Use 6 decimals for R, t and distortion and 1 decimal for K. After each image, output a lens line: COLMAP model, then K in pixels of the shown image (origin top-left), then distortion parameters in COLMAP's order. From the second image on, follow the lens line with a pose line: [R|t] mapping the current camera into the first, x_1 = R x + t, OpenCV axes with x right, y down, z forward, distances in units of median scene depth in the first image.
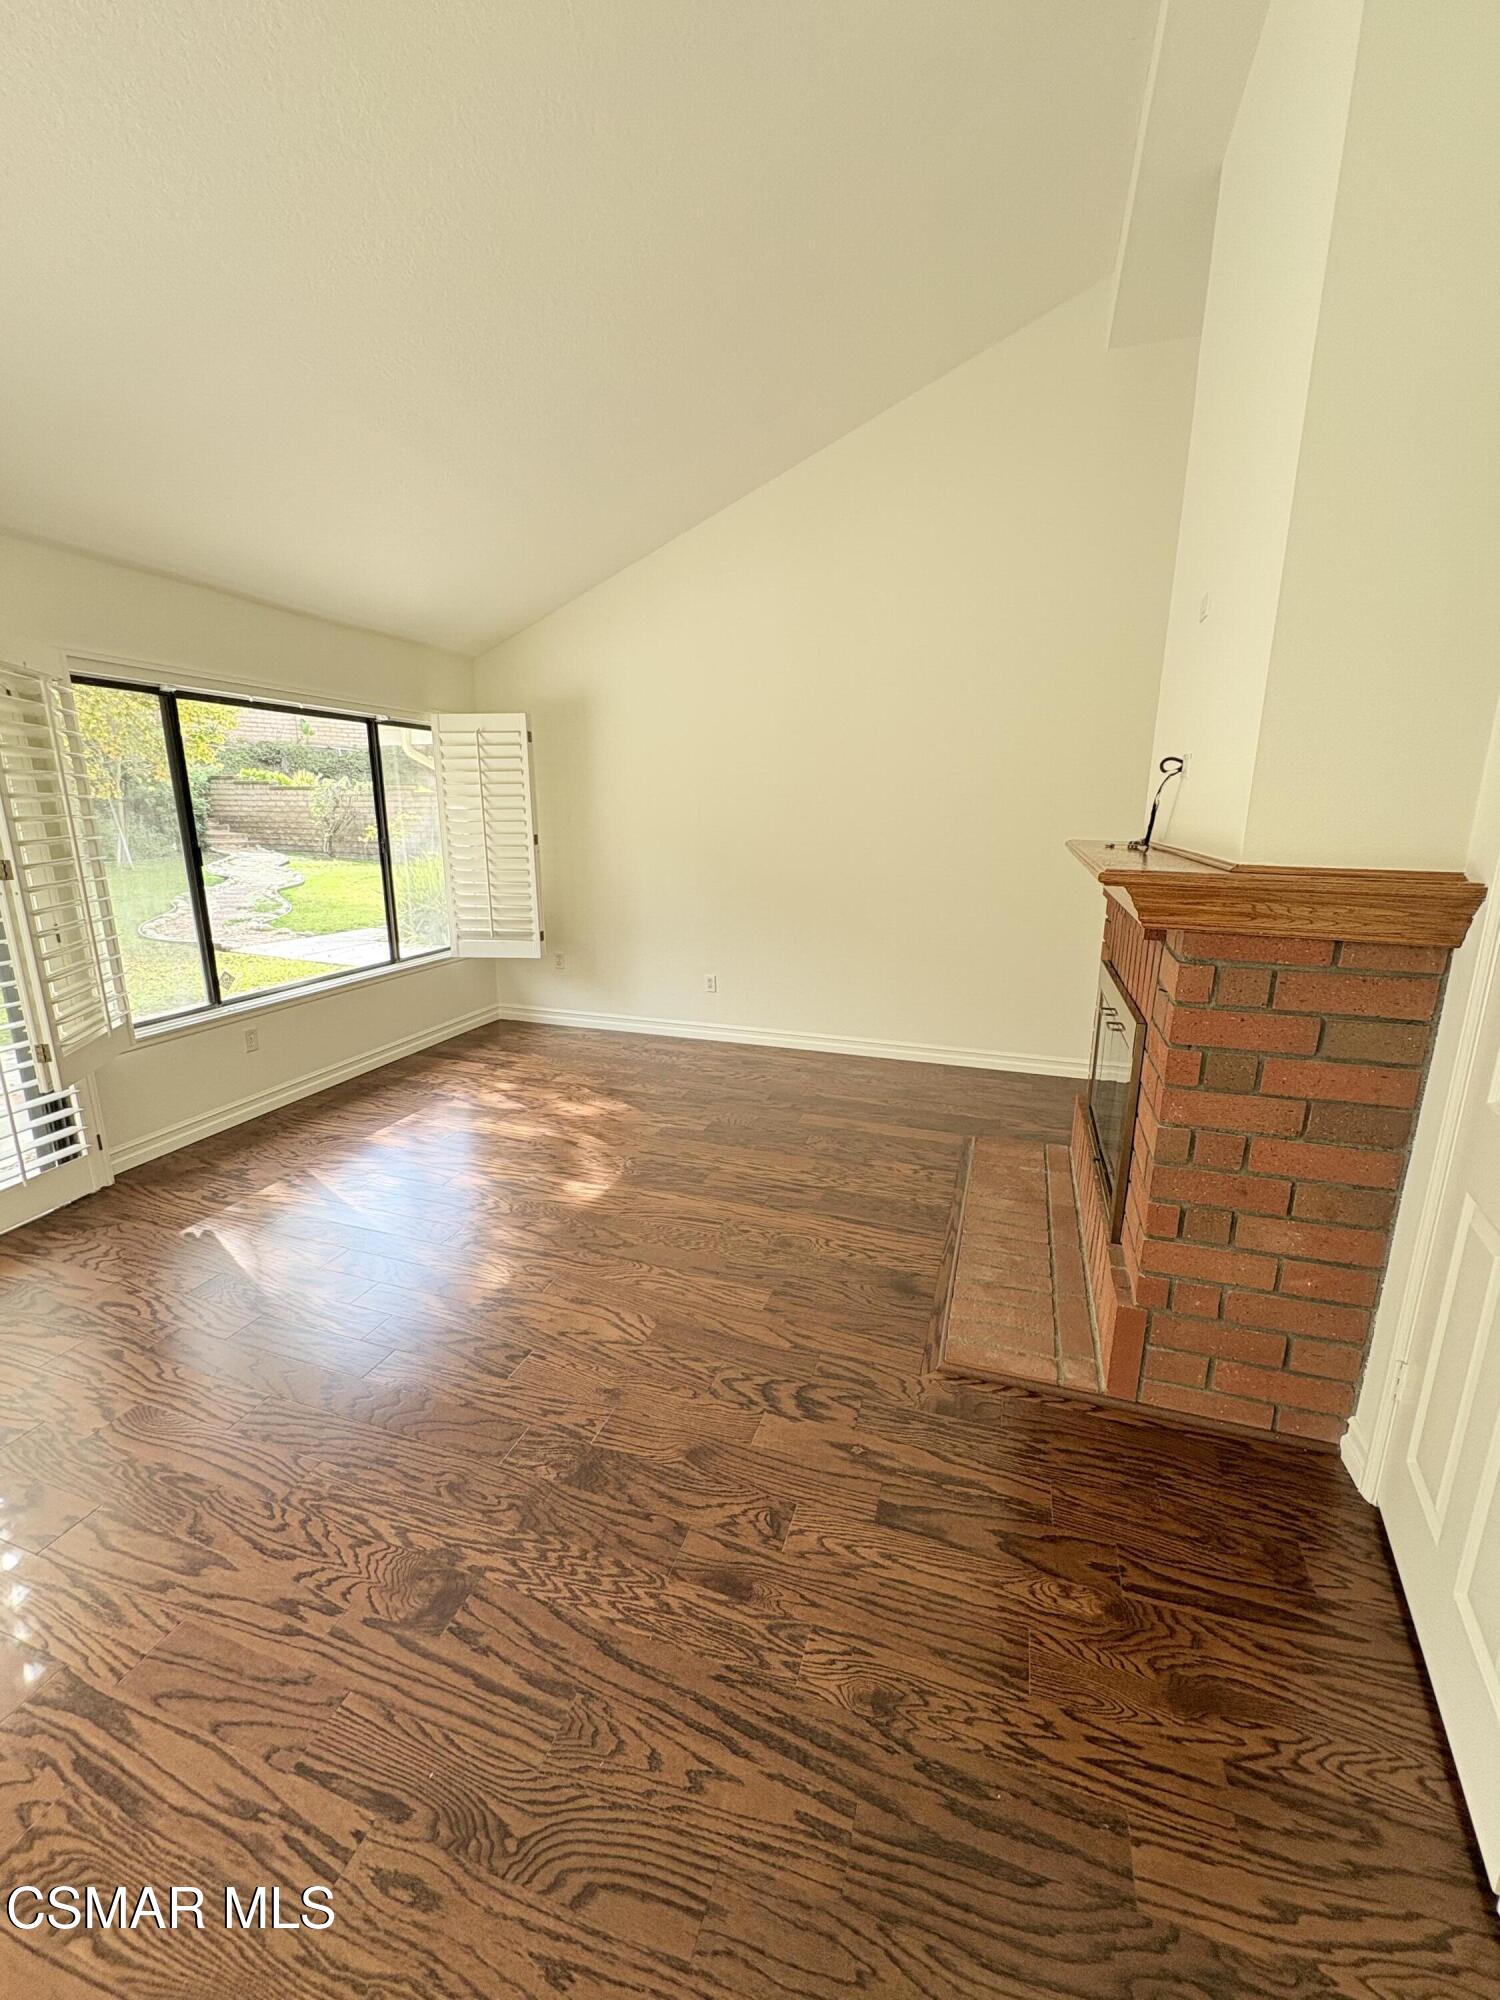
lens RADIAL K [[800.5, 0, 750.0], [0, 800.5, 1000.0], [0, 0, 1]] dist [0.000628, -0.000244]
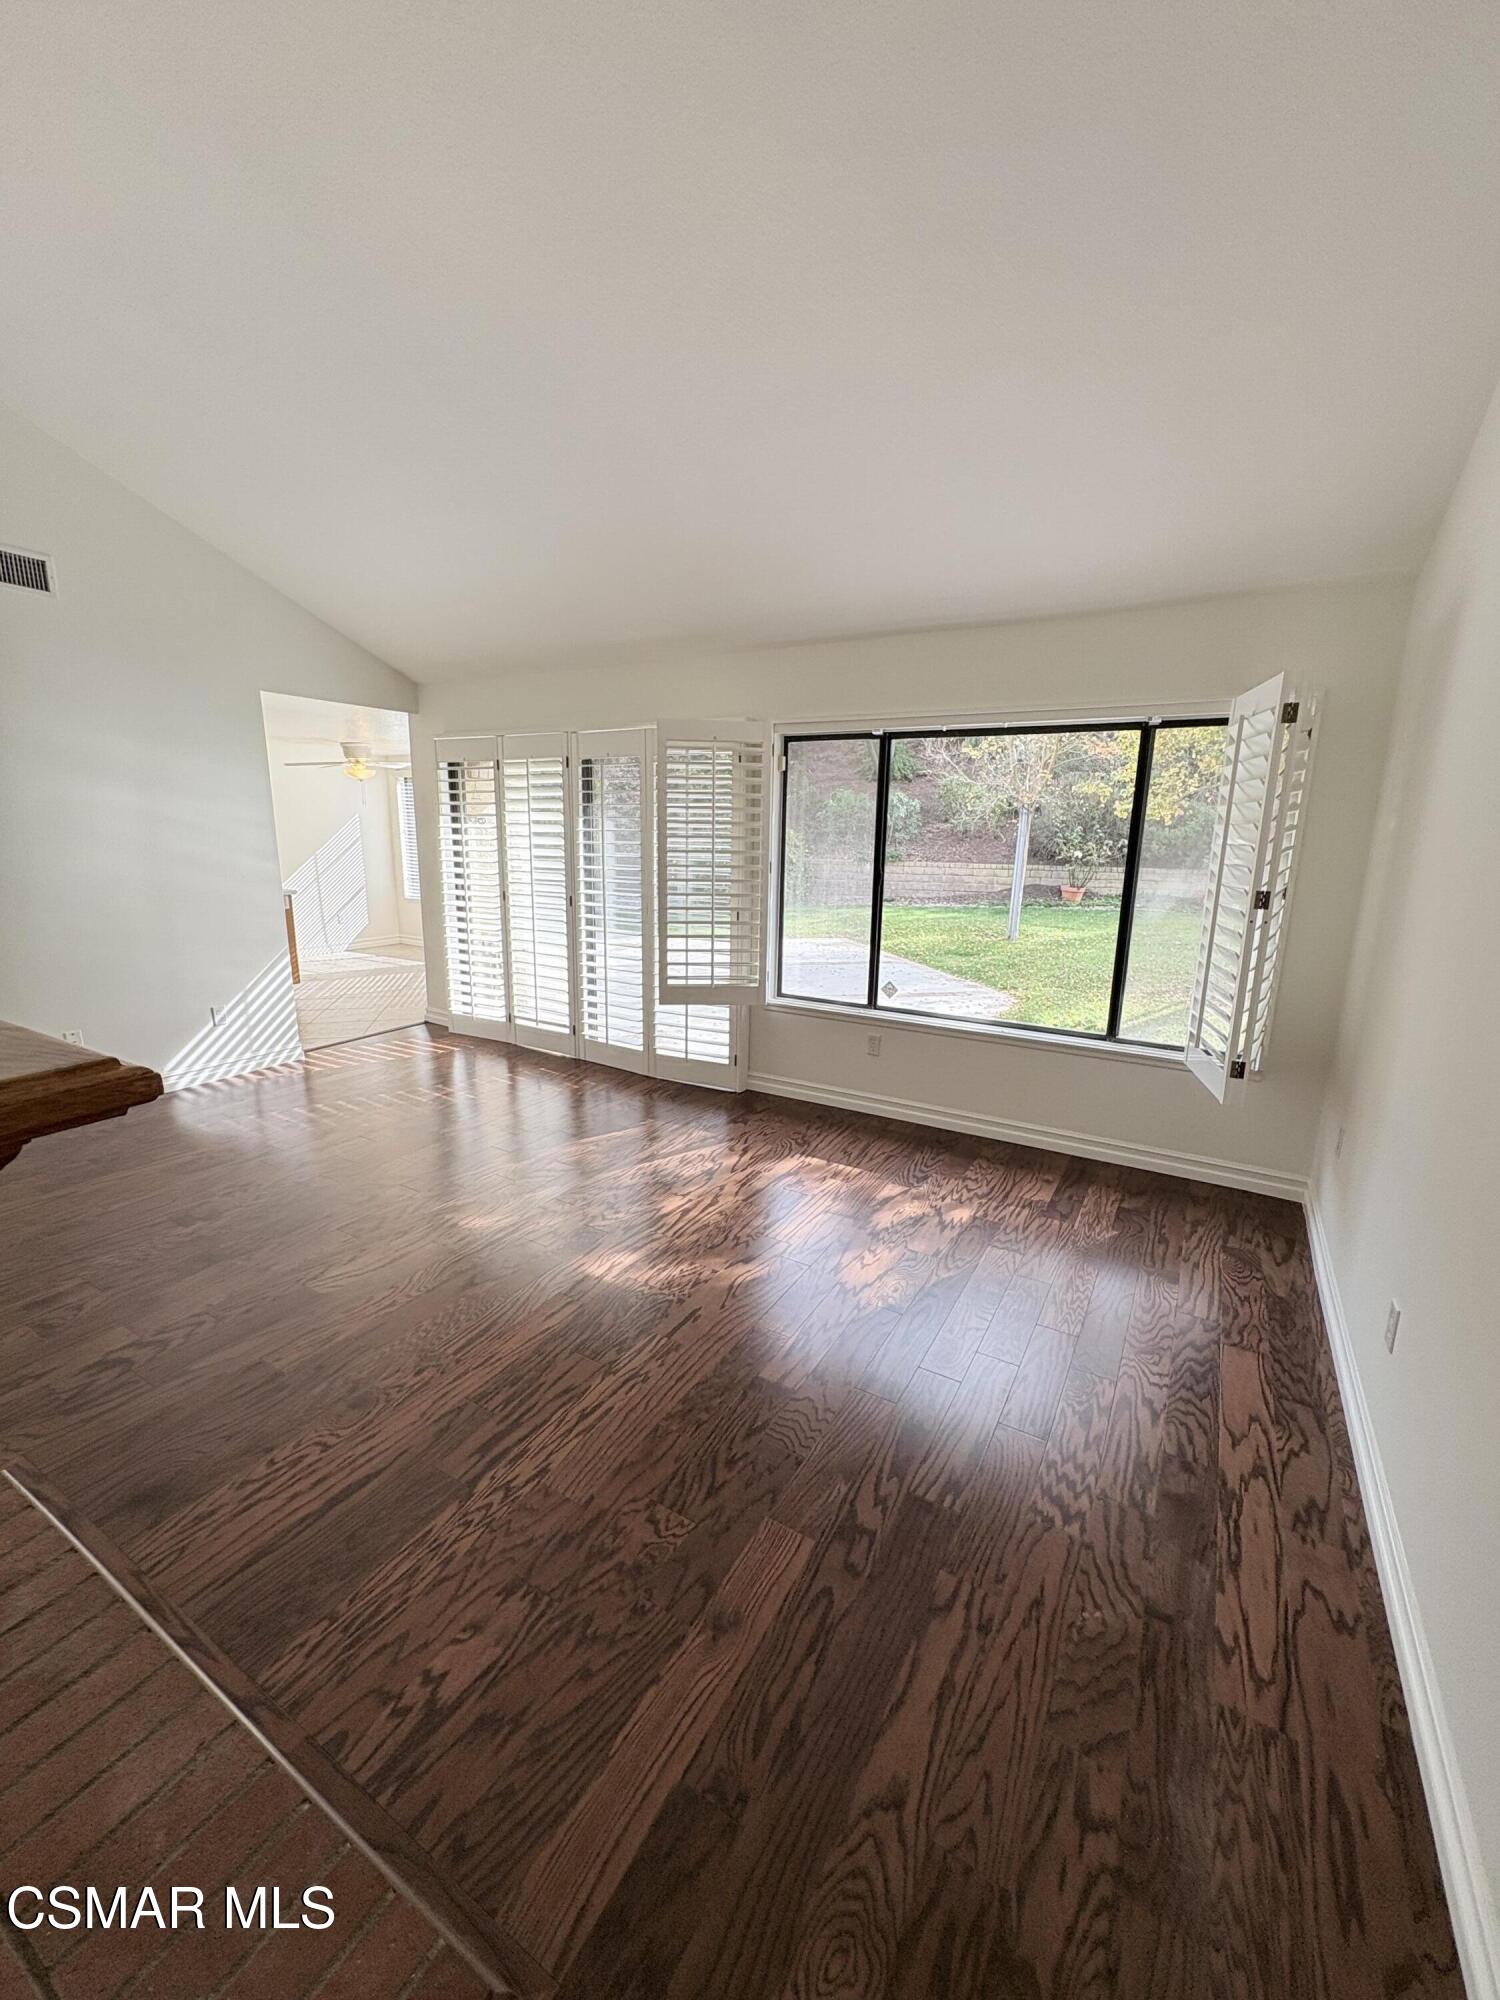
lens RADIAL K [[800.5, 0, 750.0], [0, 800.5, 1000.0], [0, 0, 1]] dist [0.000628, -0.000244]
pose [[-0.211435, 0.198243, -0.957076, 0.425206], [-0.250057, 0.935653, 0.249048, -0.226554], [0.944863, 0.291981, -0.148258, 0.941722]]
